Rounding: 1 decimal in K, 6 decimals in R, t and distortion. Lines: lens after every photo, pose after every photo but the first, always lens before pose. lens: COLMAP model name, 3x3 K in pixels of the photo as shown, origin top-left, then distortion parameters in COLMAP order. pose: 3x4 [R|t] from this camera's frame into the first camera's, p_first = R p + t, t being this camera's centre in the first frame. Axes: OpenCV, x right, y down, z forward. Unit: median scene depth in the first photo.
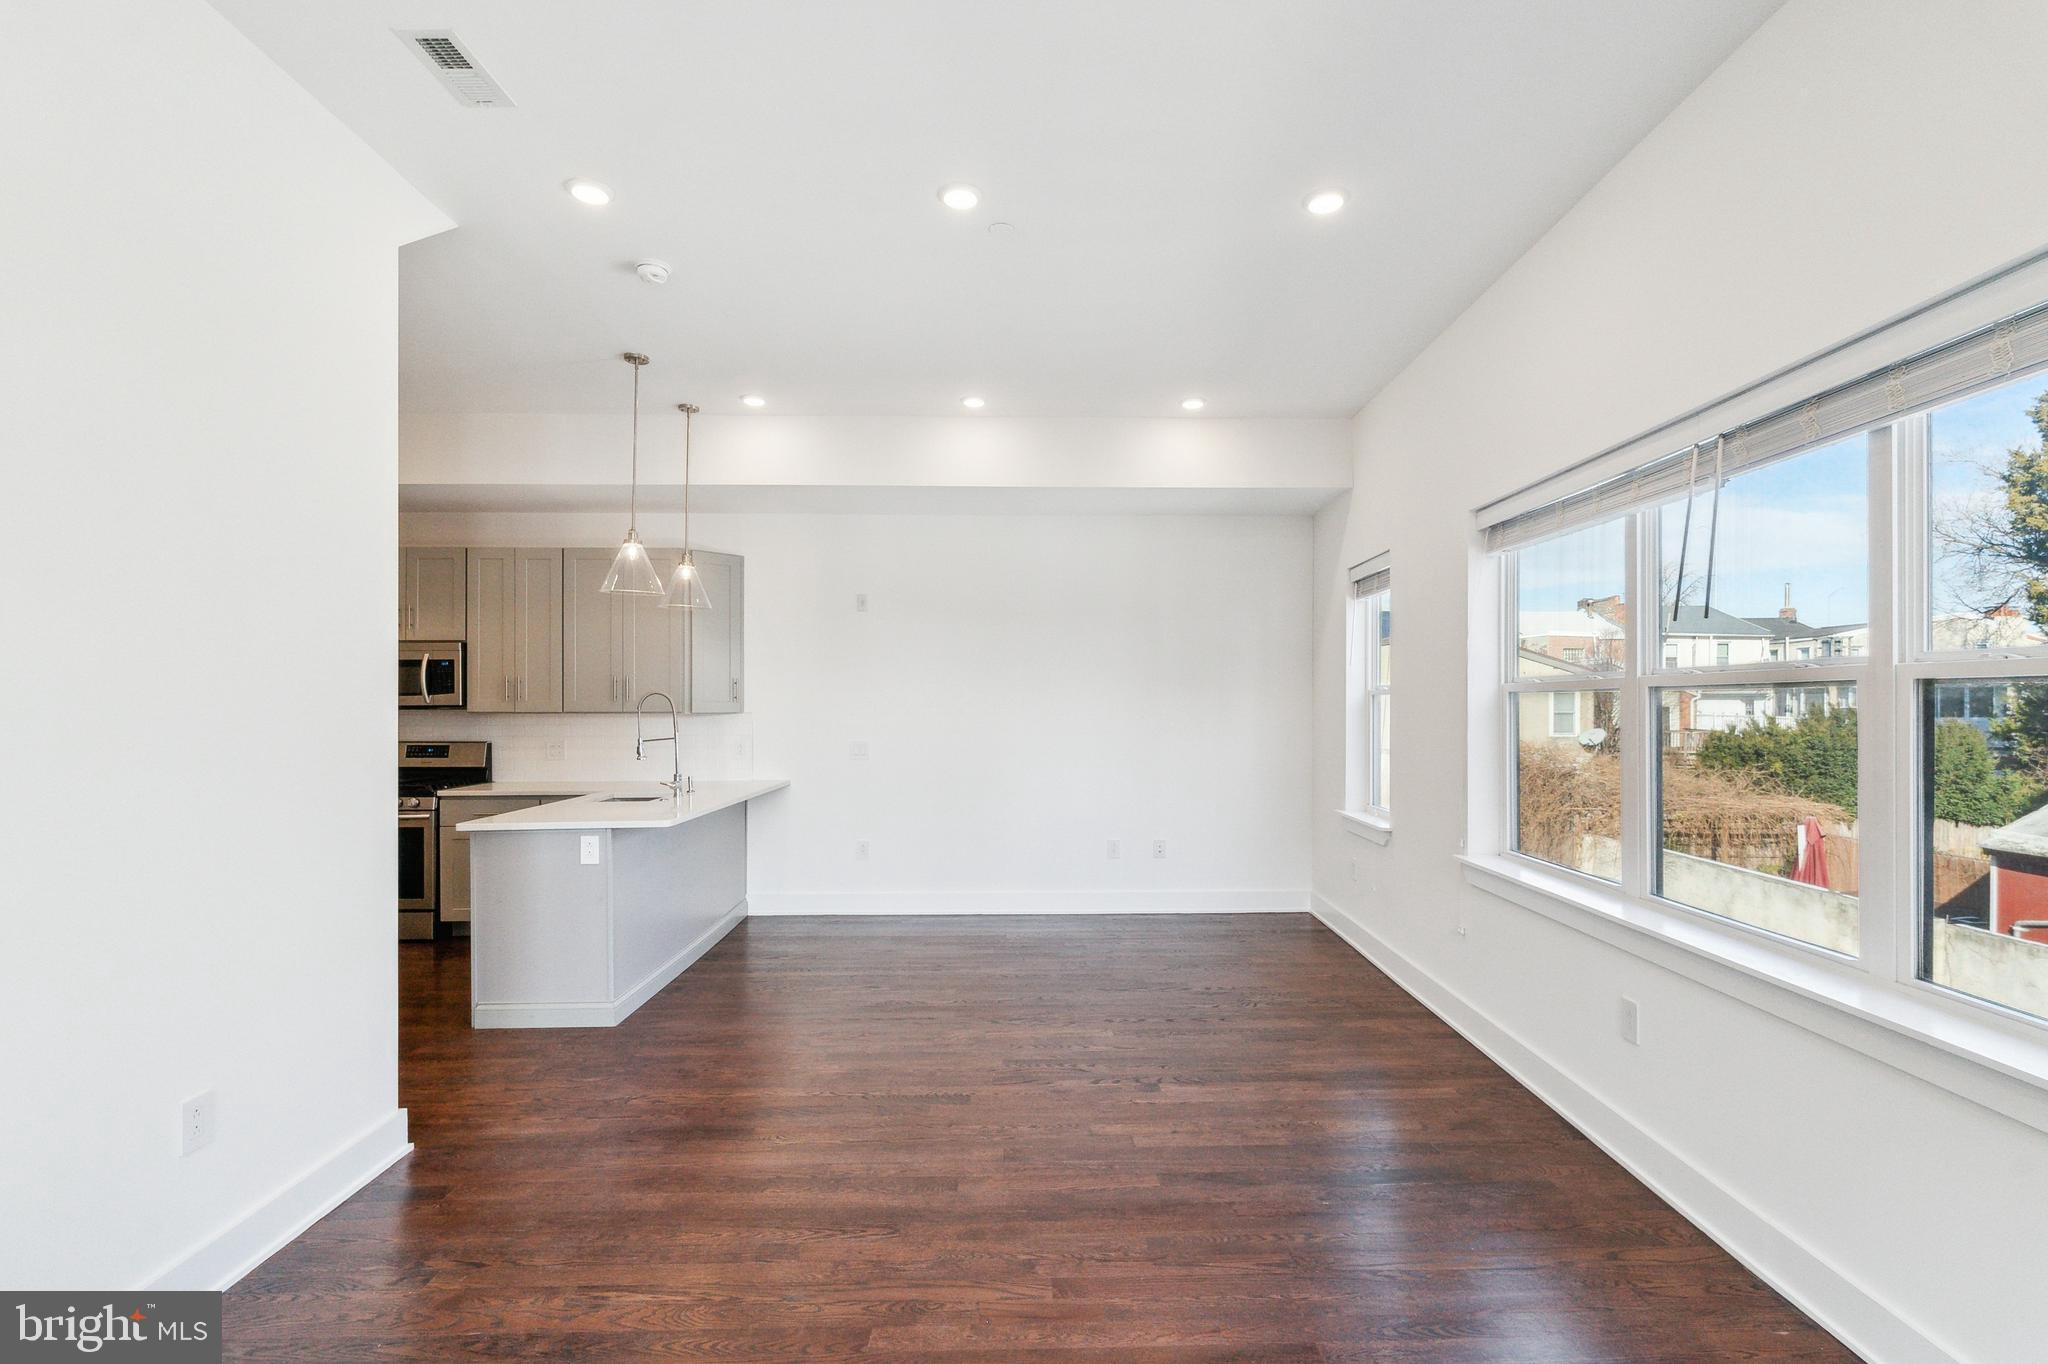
lens RADIAL K [[916.2, 0, 1018.1], [0, 916.2, 706.3], [0, 0, 1]] dist [-0.005222, 0.000084]
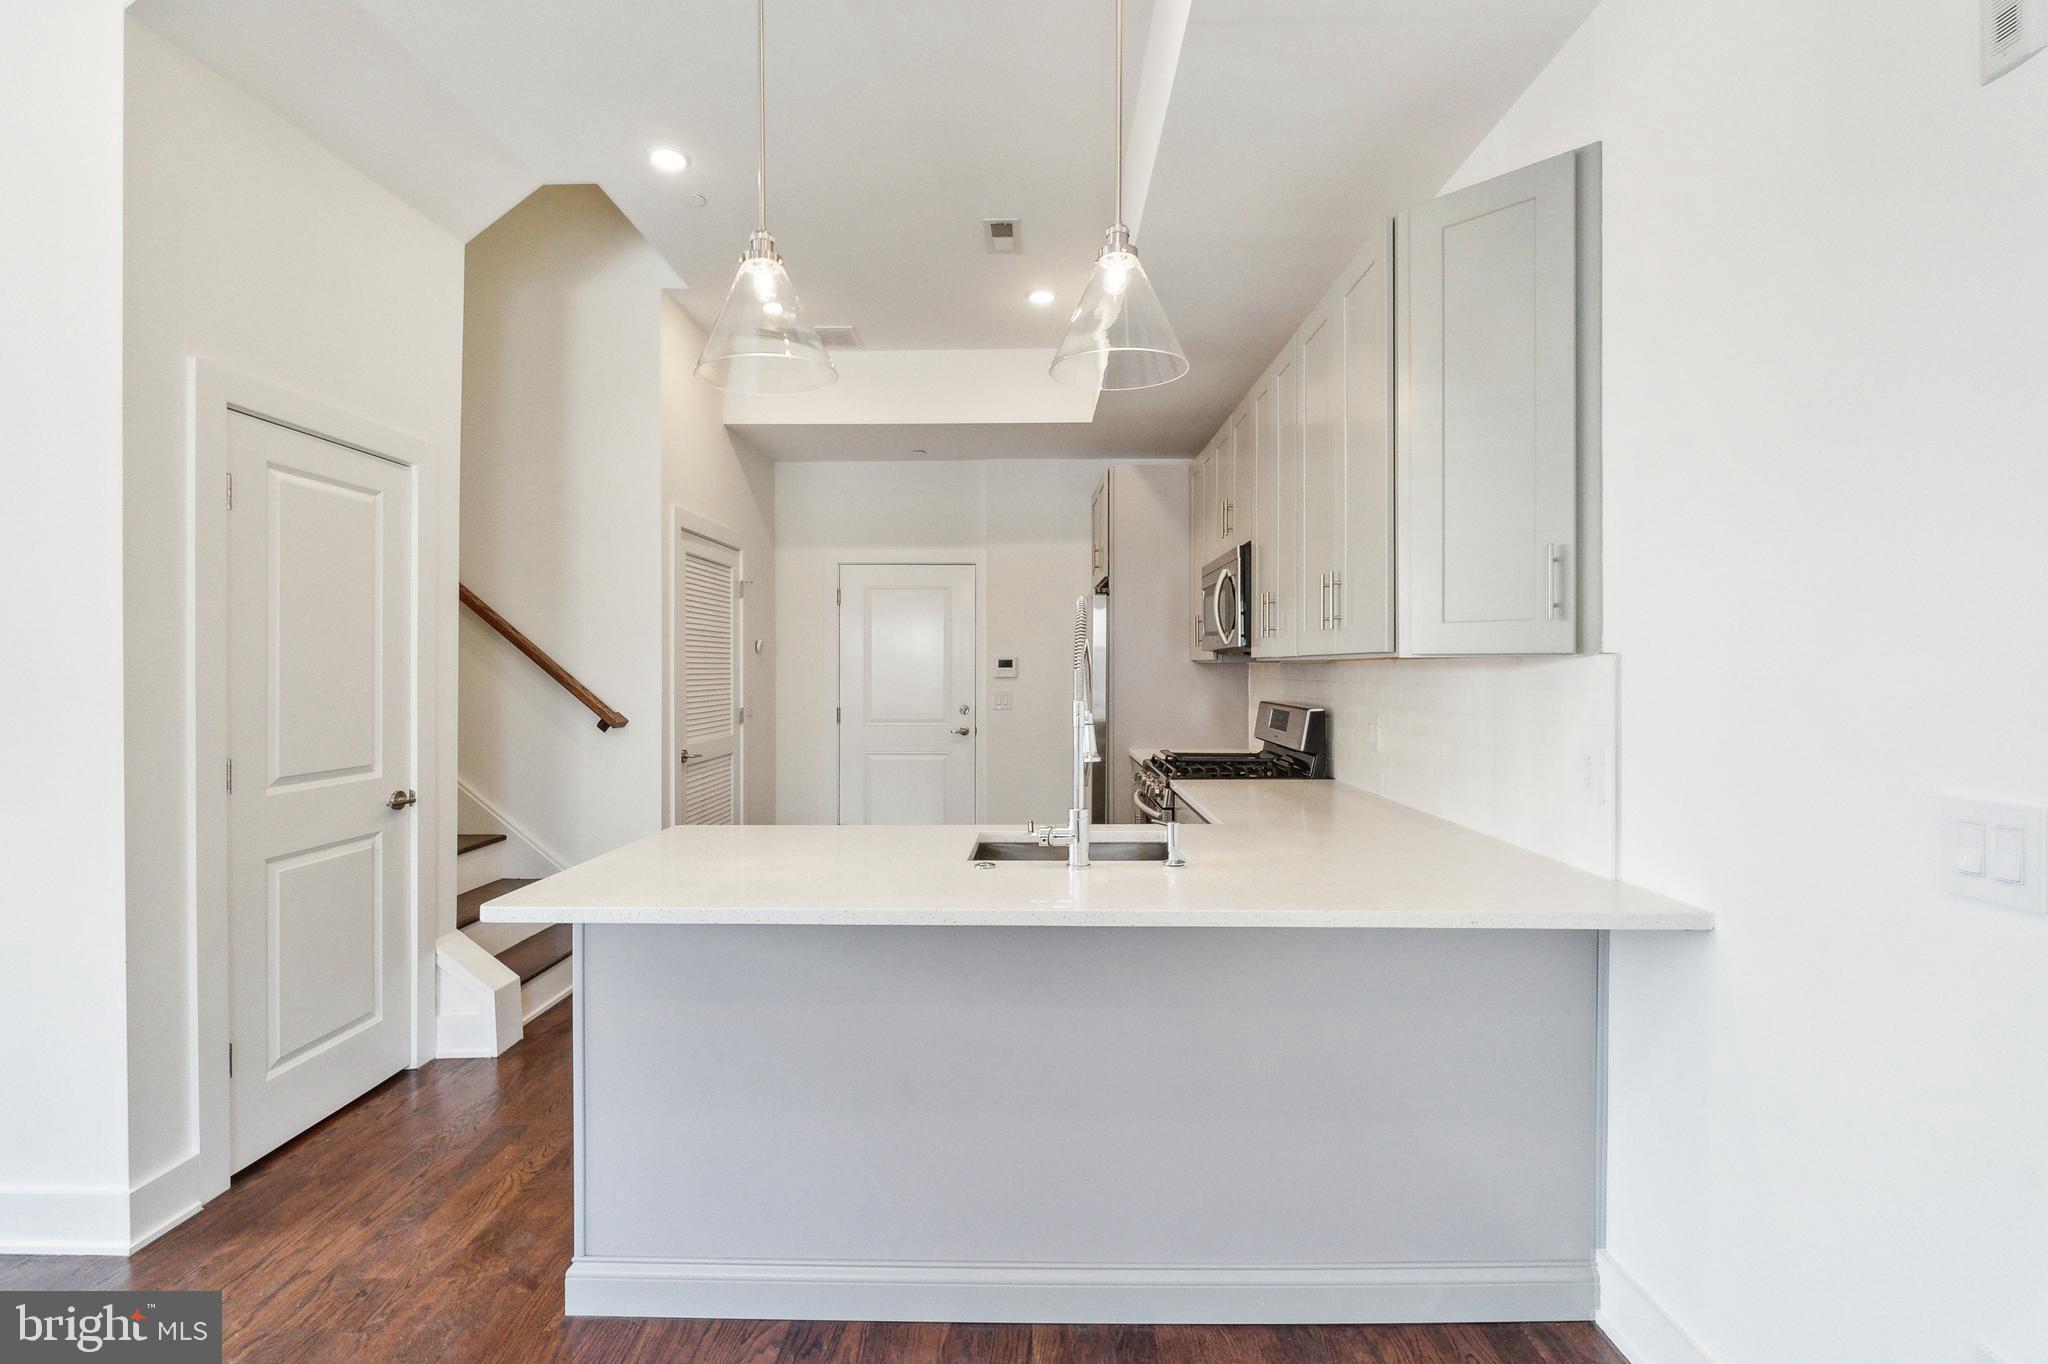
lens RADIAL K [[920.5, 0, 1025.9], [0, 920.5, 673.7], [0, 0, 1]] dist [-0.002132, 0.000174]
pose [[-0.031213, 0.007956, -0.999481, 0.018126], [-0.000489, 0.999968, 0.007976, 0.016393], [0.999513, 0.000738, -0.031208, 1.158886]]
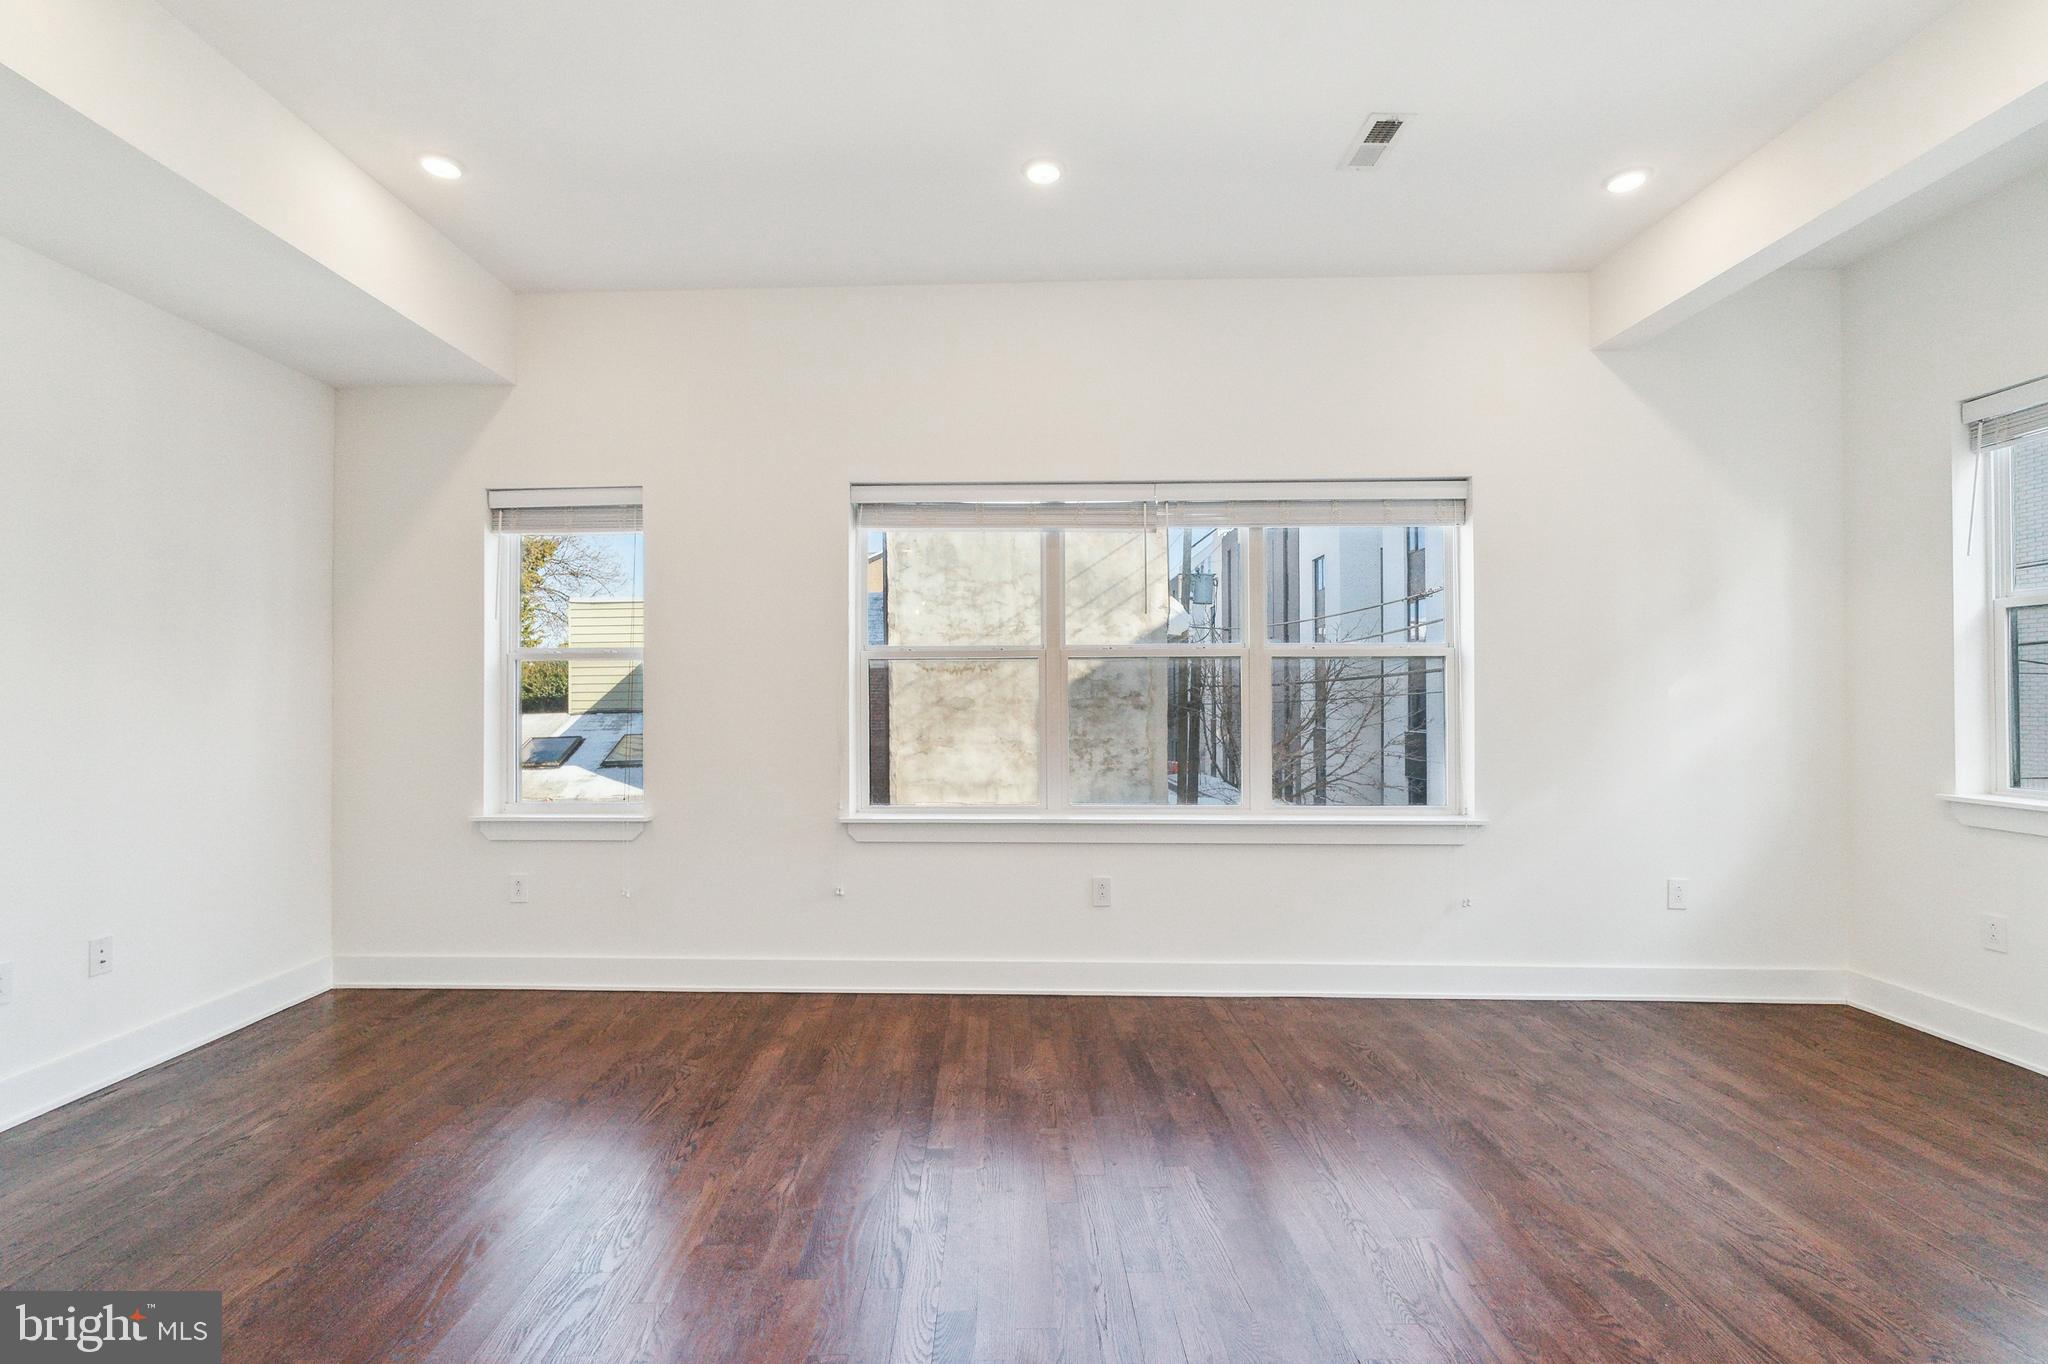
lens RADIAL K [[911.9, 0, 1025.0], [0, 911.9, 692.0], [0, 0, 1]] dist [-0.002611, -0.000567]
pose [[-0.000672, 0.006447, 0.999979, -0.479888], [0.004086, 0.999971, -0.006444, 0.027669], [-0.999991, 0.004081, -0.000698, 0.720002]]
